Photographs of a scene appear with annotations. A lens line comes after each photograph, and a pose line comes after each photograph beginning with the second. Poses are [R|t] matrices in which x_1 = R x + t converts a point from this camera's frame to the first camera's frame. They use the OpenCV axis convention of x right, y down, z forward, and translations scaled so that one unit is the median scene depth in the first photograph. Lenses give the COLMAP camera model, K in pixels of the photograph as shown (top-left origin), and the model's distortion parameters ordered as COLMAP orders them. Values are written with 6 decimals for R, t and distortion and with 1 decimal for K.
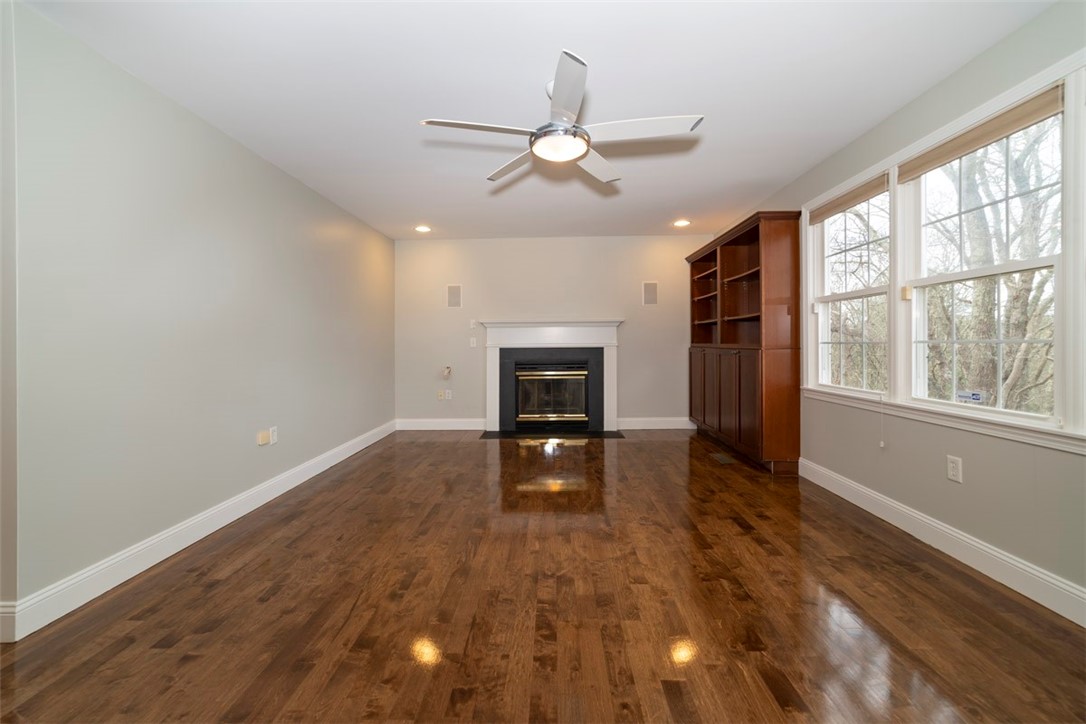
lens RADIAL K [[431.0, 0, 540.1], [0, 431.0, 343.5], [0, 0, 1]] dist [-0.003210, 0.000295]
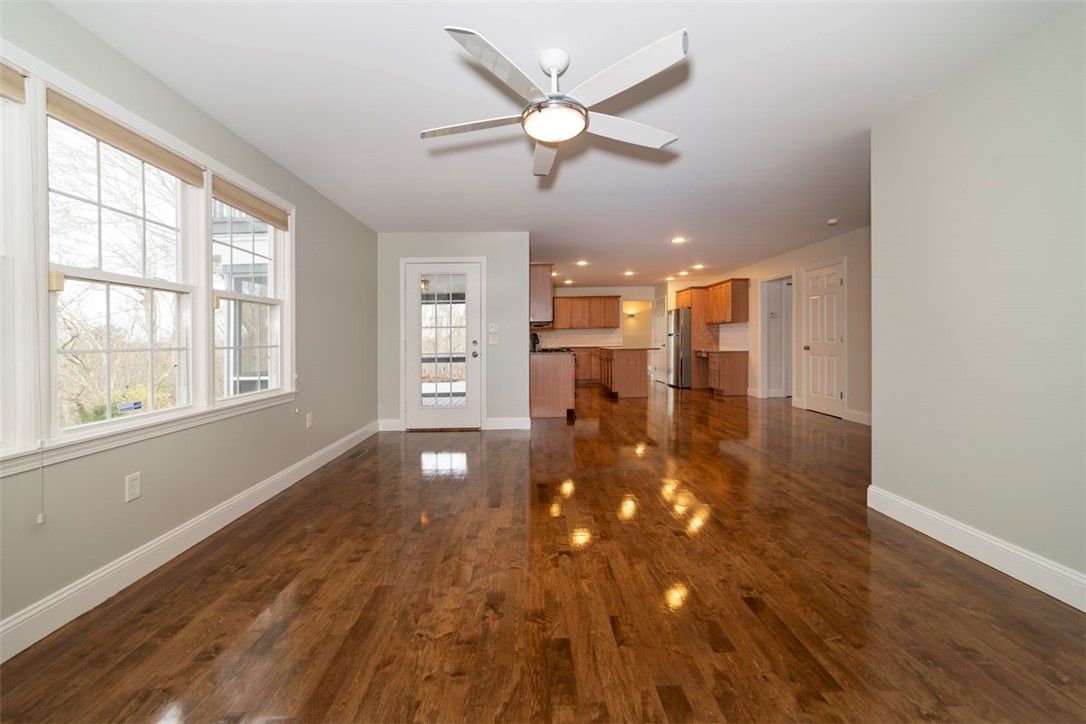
lens RADIAL K [[431.0, 0, 540.1], [0, 431.0, 343.5], [0, 0, 1]] dist [-0.003210, 0.000295]
pose [[-0.997850, 0.028504, -0.059023, 0.063181], [0.027906, 0.999551, 0.010916, -0.002598], [0.059308, 0.009245, -0.998197, 1.007919]]
